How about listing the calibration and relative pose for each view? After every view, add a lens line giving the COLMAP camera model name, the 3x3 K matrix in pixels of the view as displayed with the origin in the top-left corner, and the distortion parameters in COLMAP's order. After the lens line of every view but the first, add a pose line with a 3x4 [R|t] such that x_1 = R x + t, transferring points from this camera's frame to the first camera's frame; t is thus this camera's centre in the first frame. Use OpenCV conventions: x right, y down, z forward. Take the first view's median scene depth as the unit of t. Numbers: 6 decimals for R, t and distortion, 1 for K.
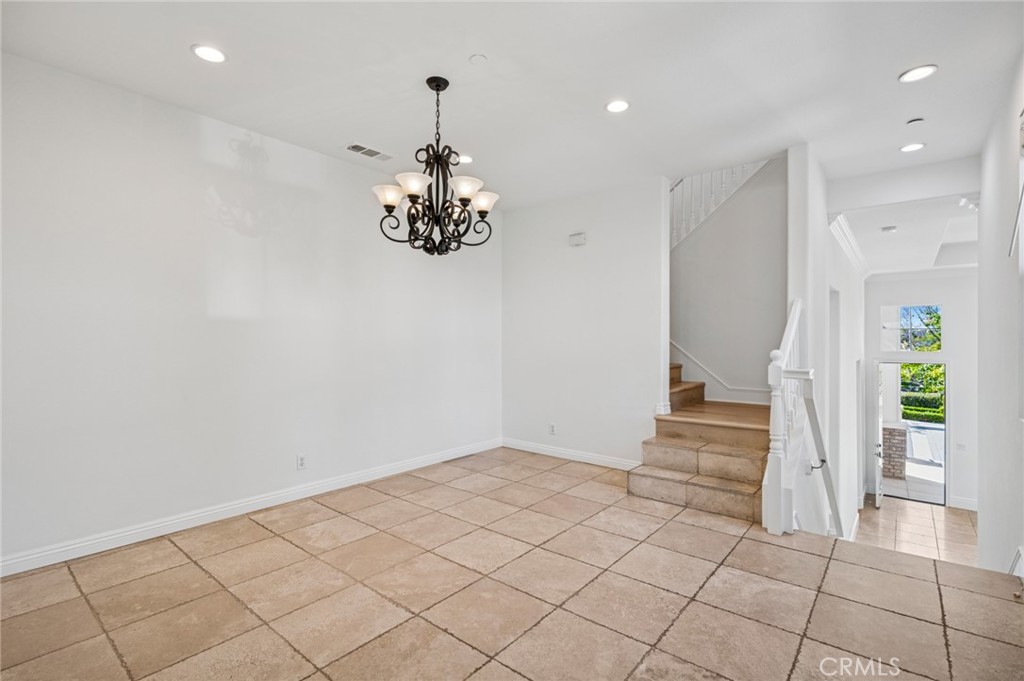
lens RADIAL K [[472.9, 0, 513.6], [0, 472.9, 339.5], [0, 0, 1]] dist [0.002576, 0.000242]
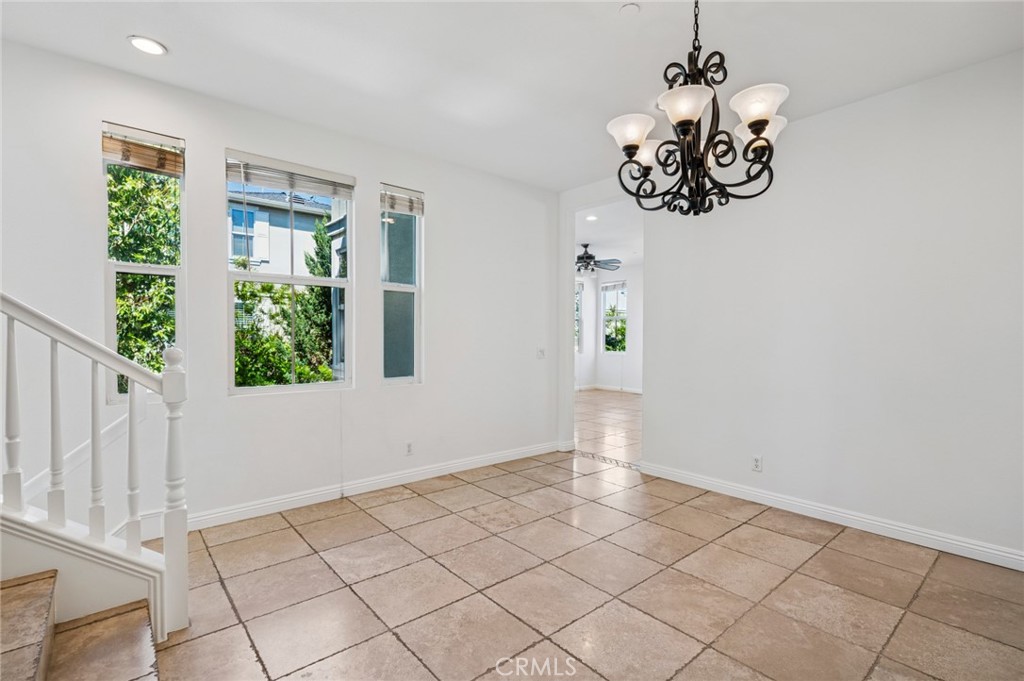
lens RADIAL K [[472.9, 0, 513.6], [0, 472.9, 339.5], [0, 0, 1]] dist [0.002576, 0.000242]
pose [[-0.984156, -0.007196, 0.177157, -0.024637], [-0.006065, 0.999958, 0.006924, 0.004445], [-0.177200, 0.005740, -0.984158, 1.985622]]
